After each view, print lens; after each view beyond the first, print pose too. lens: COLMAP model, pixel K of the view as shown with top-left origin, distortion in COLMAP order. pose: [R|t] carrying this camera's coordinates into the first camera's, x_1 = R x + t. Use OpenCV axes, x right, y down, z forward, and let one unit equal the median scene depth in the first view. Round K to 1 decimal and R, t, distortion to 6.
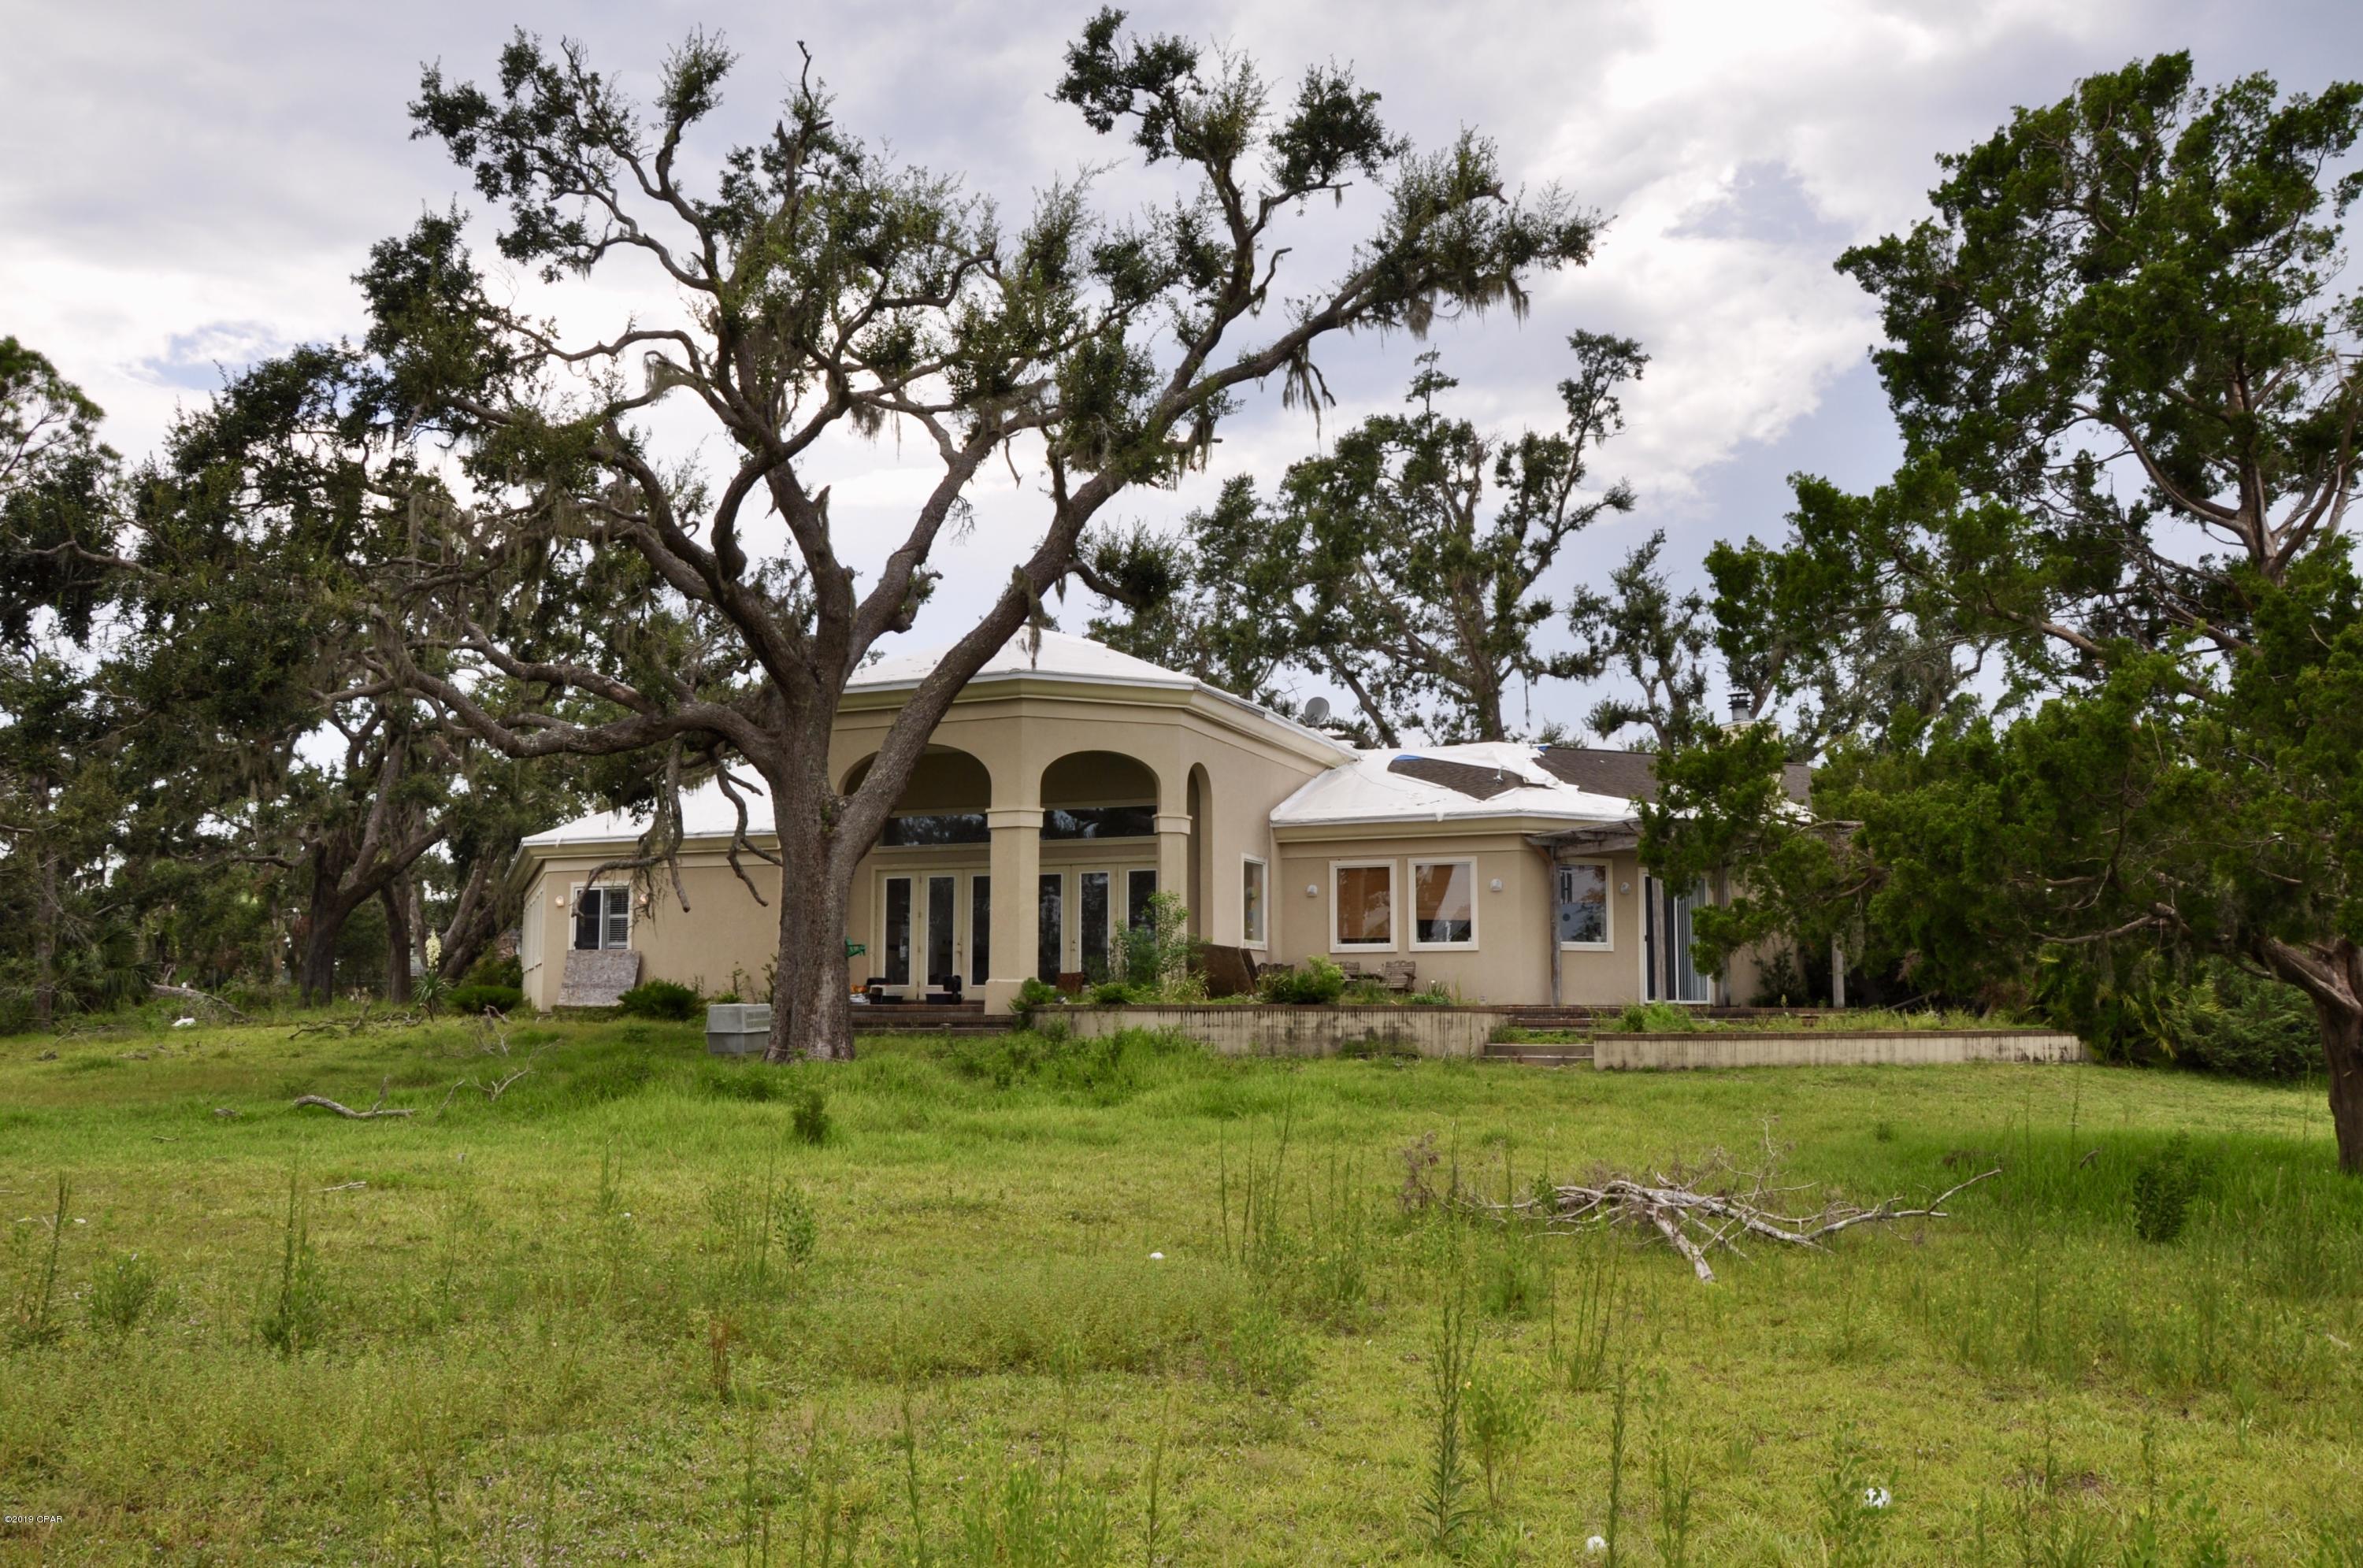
lens RADIAL K [[1840.5, 0, 1181.5], [0, 1840.5, 784.0], [0, 0, 1]] dist [-0.155719, 0.076256]
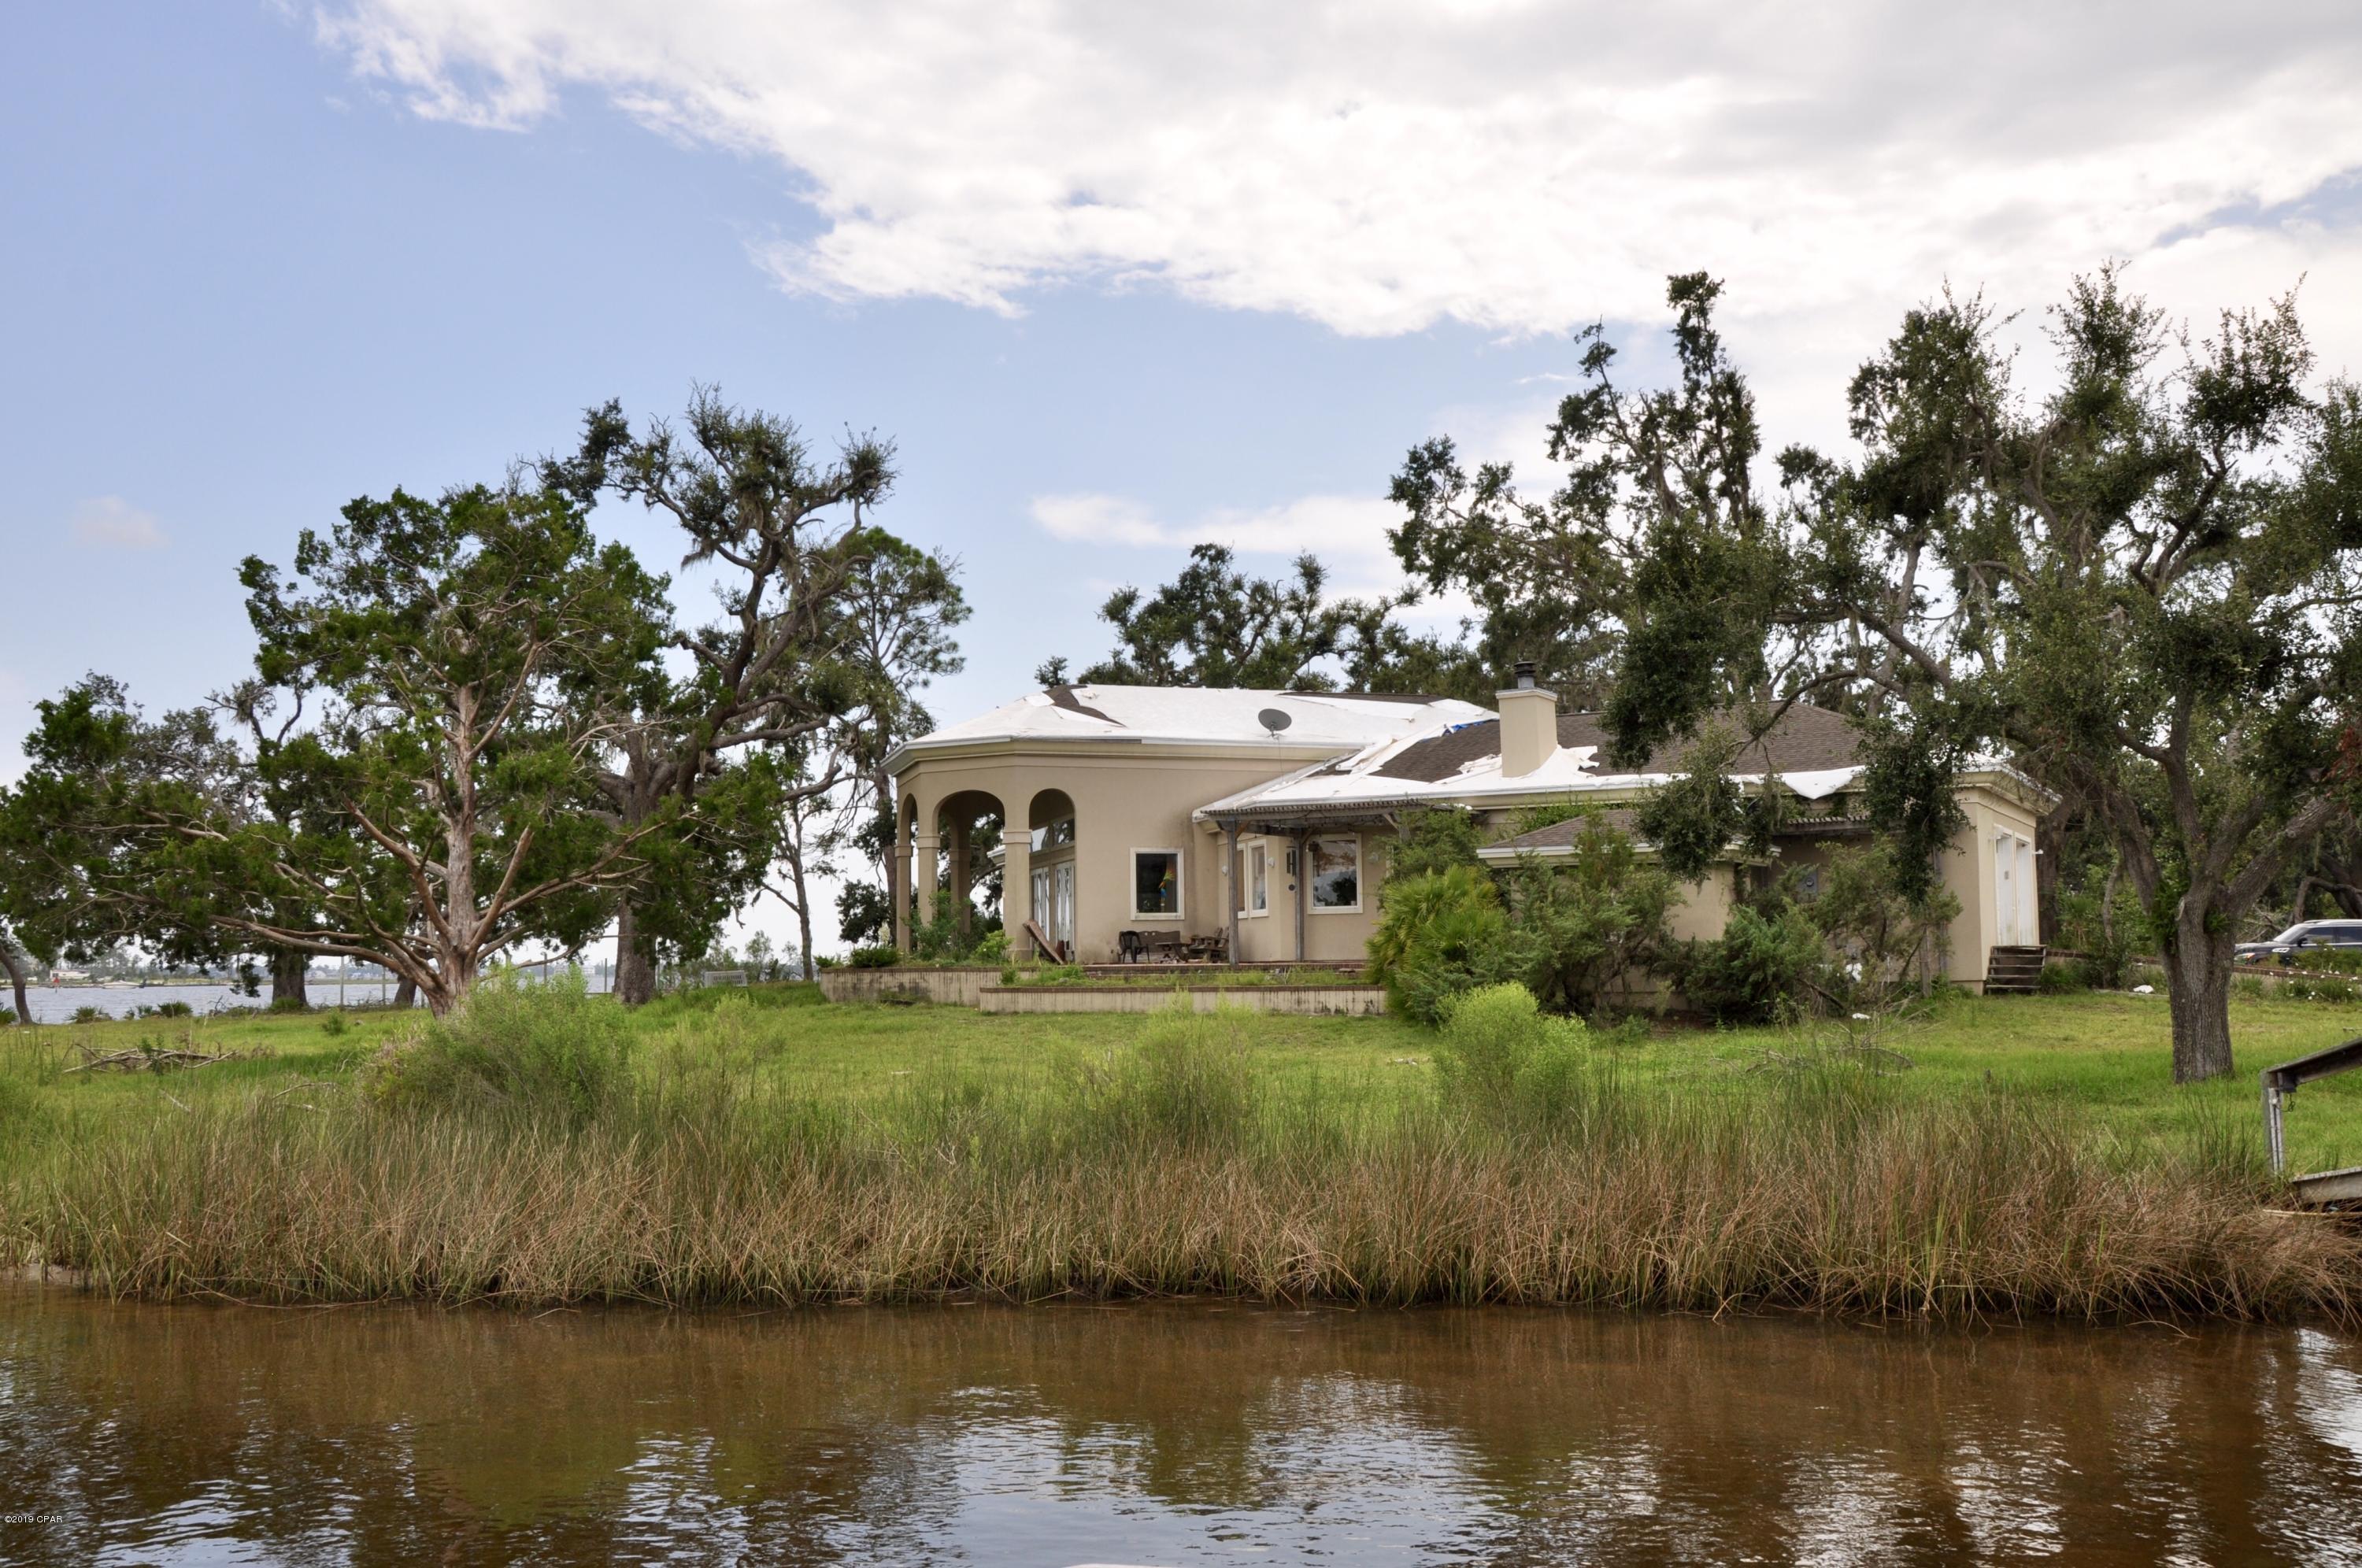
lens RADIAL K [[2100.6, 0, 1181.0], [0, 2100.6, 784.0], [0, 0, 1]] dist [-0.231863, -0.000156]
pose [[0.662385, -0.079287, -0.744956, 1.440351], [0.111120, 0.993783, -0.006967, 0.008138], [0.740876, -0.078165, 0.667077, 0.040611]]
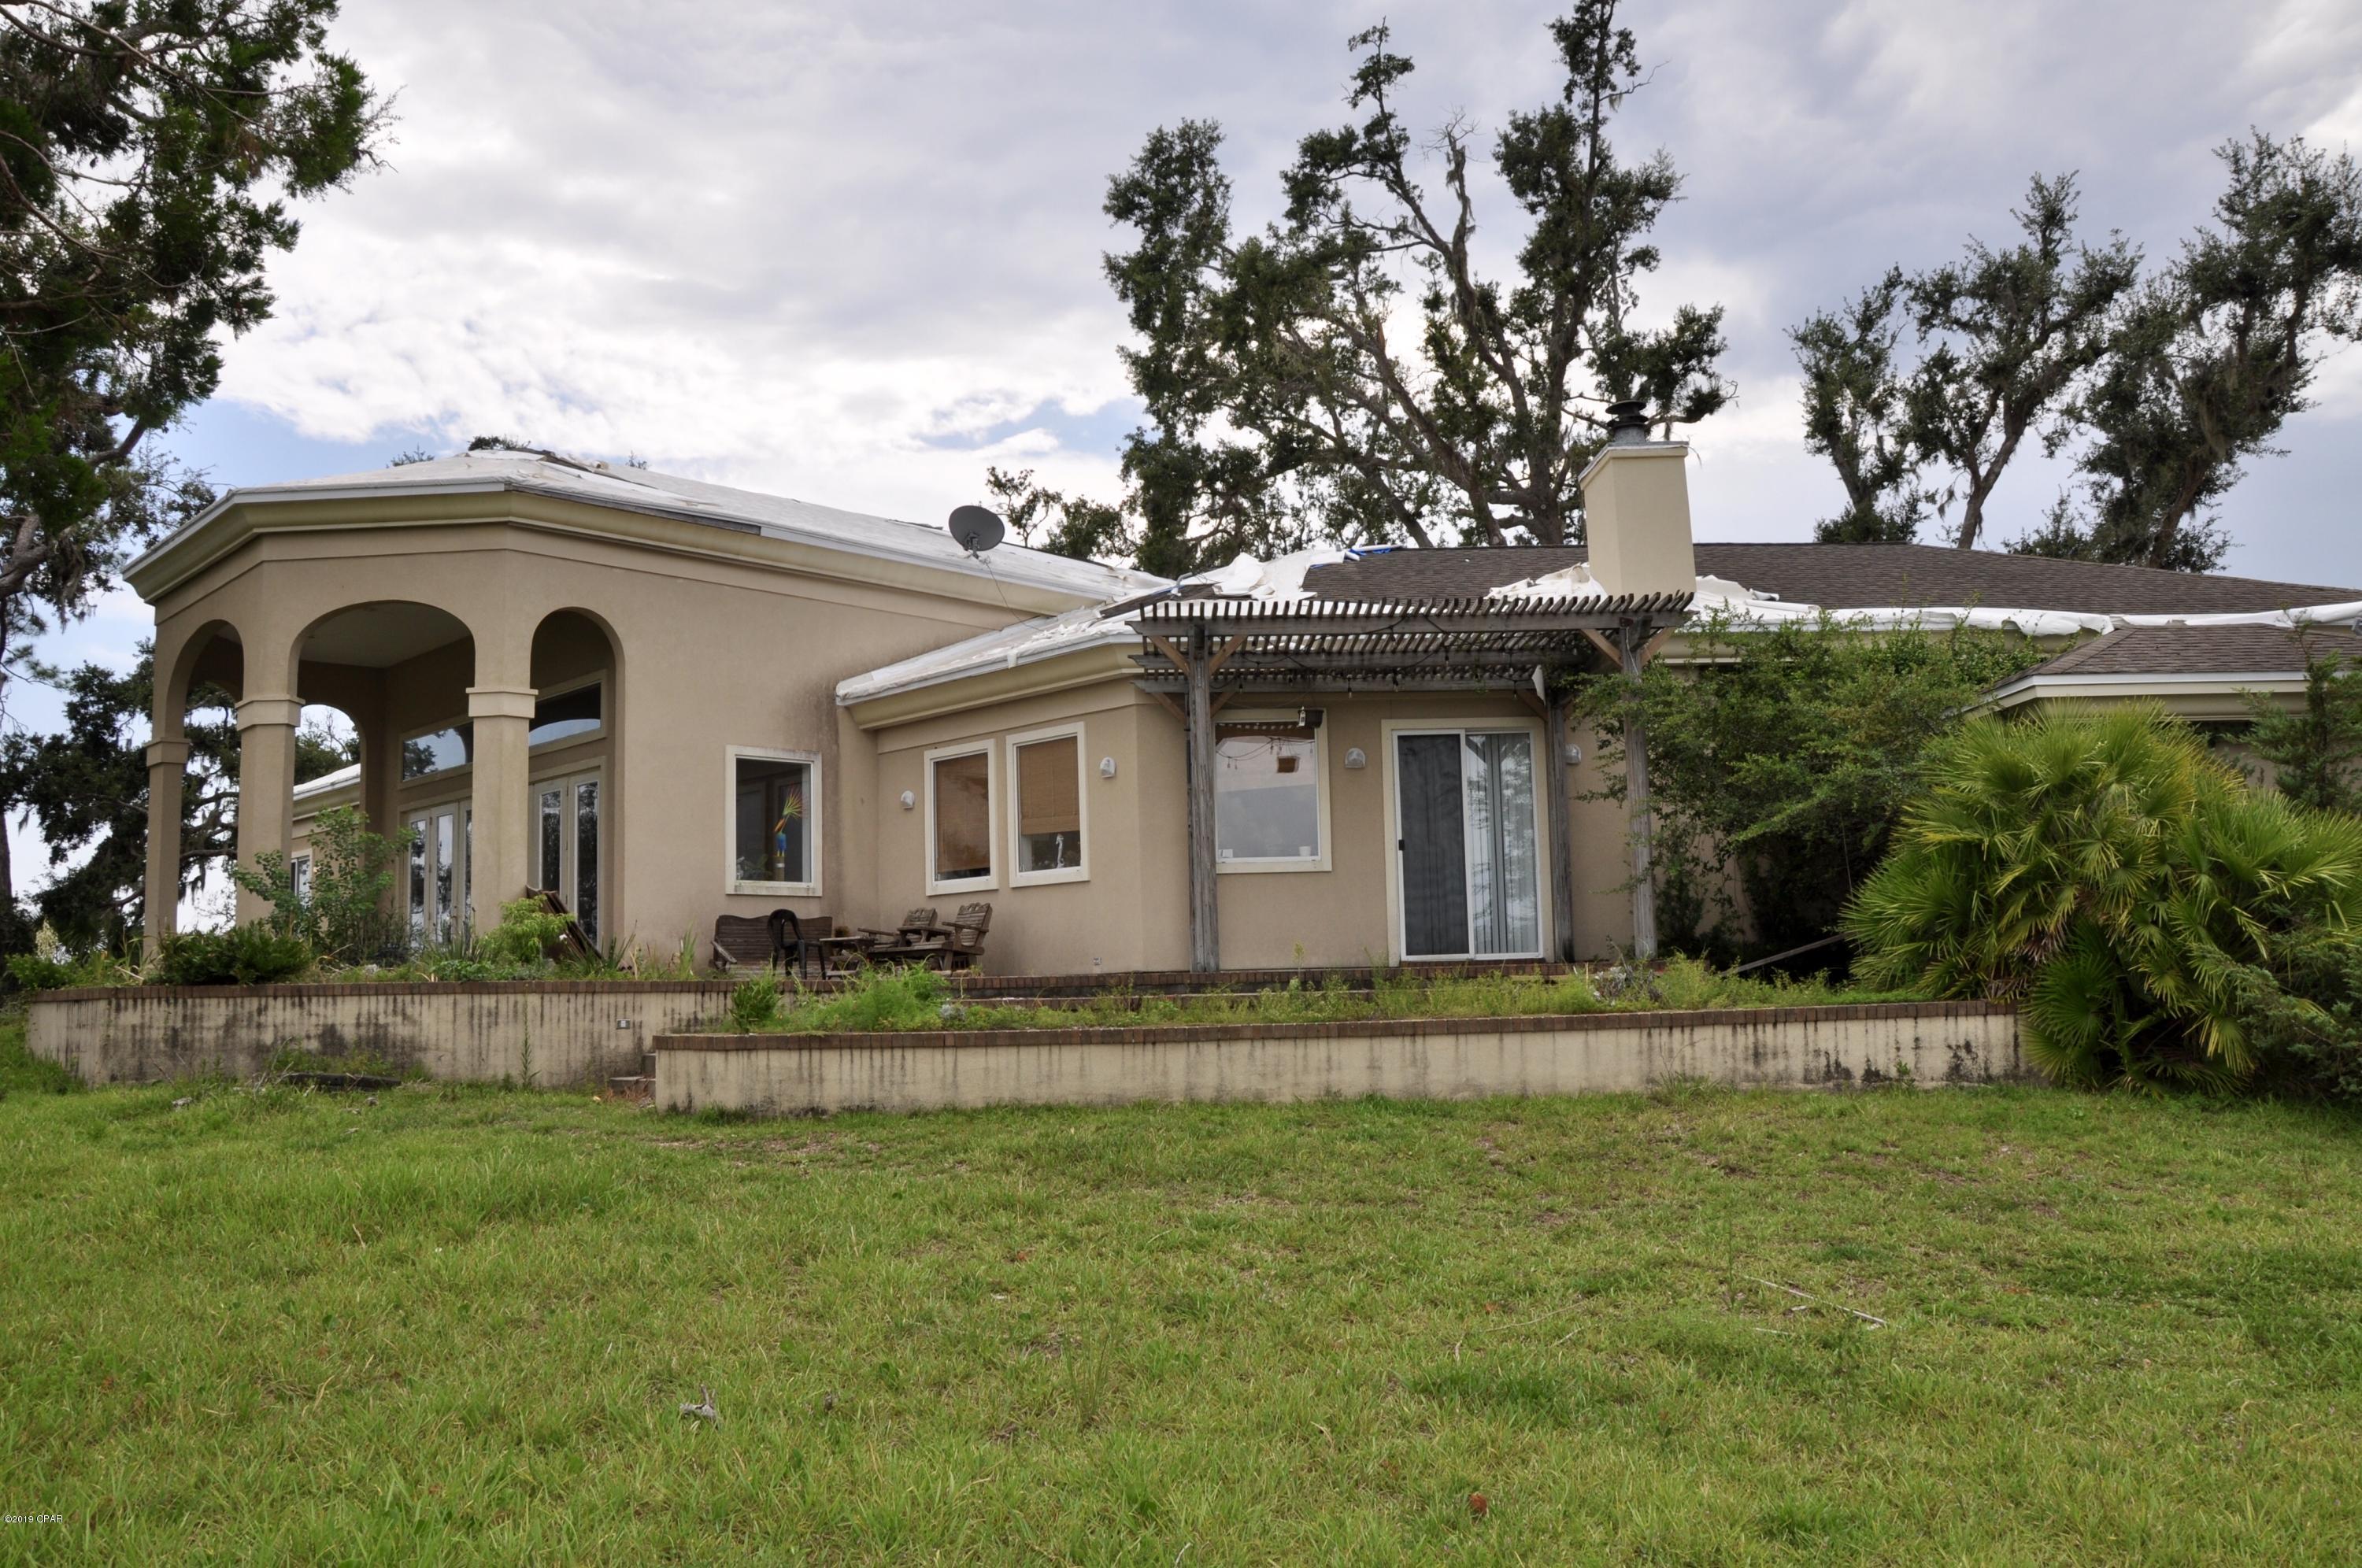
lens RADIAL K [[1839.7, 0, 1181.0], [0, 1839.7, 784.0], [0, 0, 1]] dist [-0.155719, 0.076256]
pose [[0.939090, -0.069944, -0.336479, 0.479477], [0.074665, 0.997208, 0.001094, 0.075720], [0.335463, -0.026151, 0.941690, 0.561658]]
